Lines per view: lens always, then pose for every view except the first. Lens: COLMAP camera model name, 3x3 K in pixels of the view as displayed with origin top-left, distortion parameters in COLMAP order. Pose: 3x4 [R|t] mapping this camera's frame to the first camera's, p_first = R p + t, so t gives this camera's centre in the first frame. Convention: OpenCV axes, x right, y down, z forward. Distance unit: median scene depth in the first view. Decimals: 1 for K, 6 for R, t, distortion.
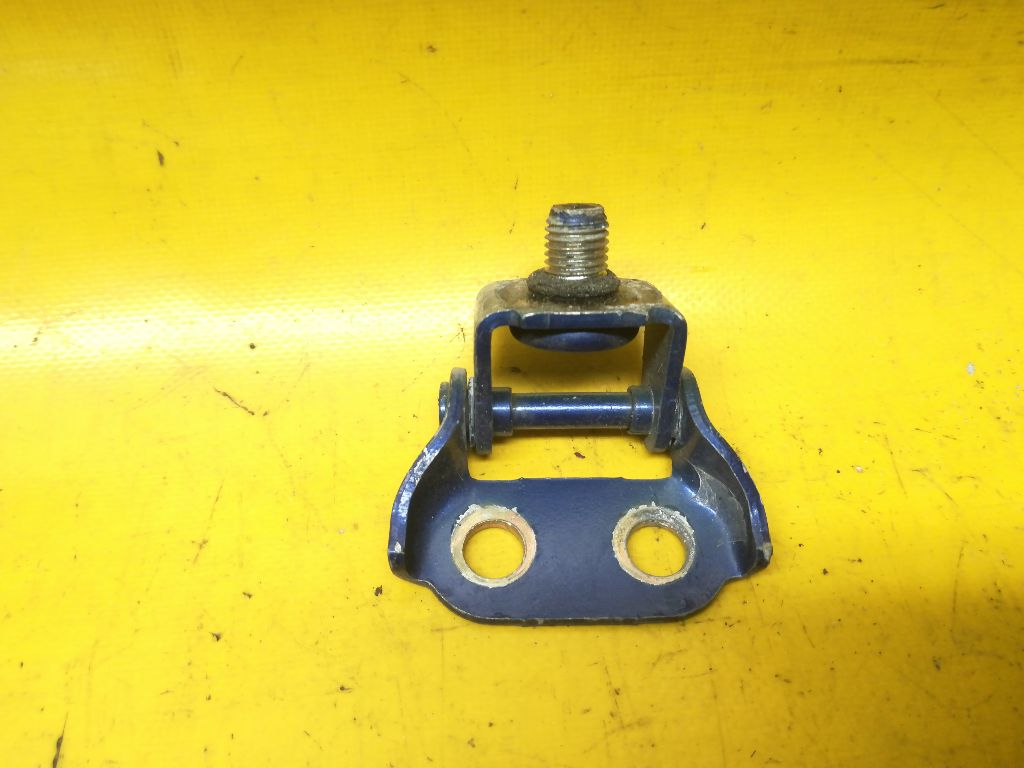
lens RADIAL K [[799.4, 0, 516.6], [0, 799.4, 379.9], [0, 0, 1]] dist [0.043186, -0.083364]
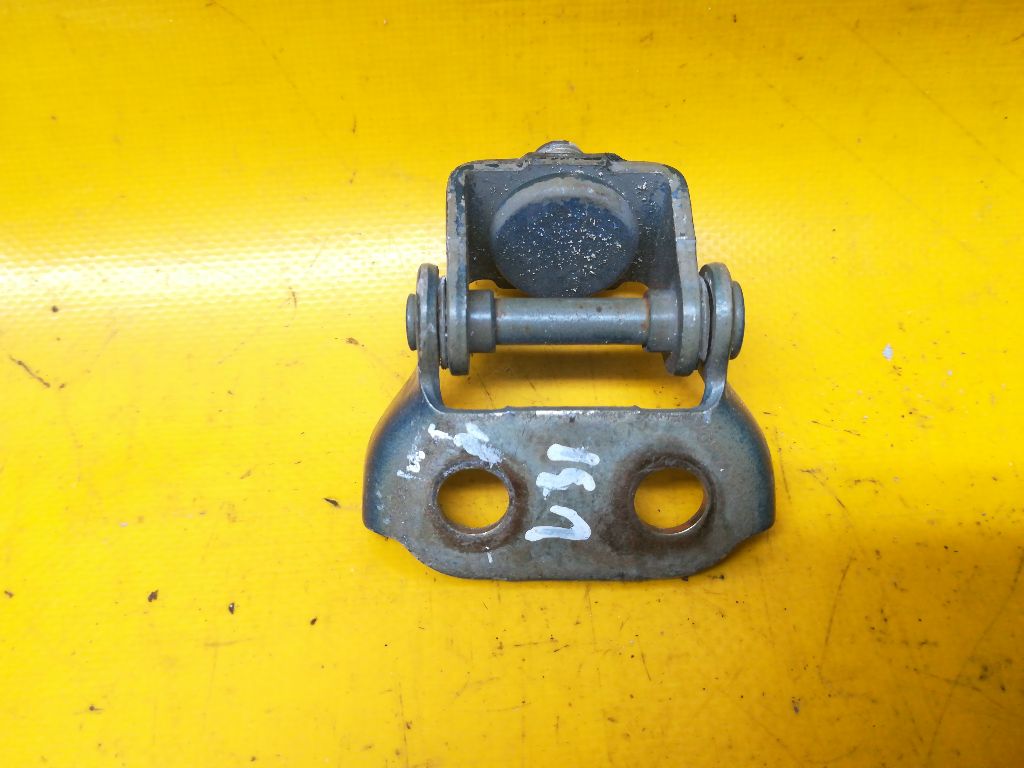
lens RADIAL K [[822.2, 0, 517.0], [0, 822.2, 365.0], [0, 0, 1]] dist [0.040007, -0.092117]
pose [[0.998995, 0.022799, -0.038596, 0.218083], [-0.021700, 0.999354, 0.028634, -0.017725], [0.039224, -0.027768, 0.998845, 0.115250]]
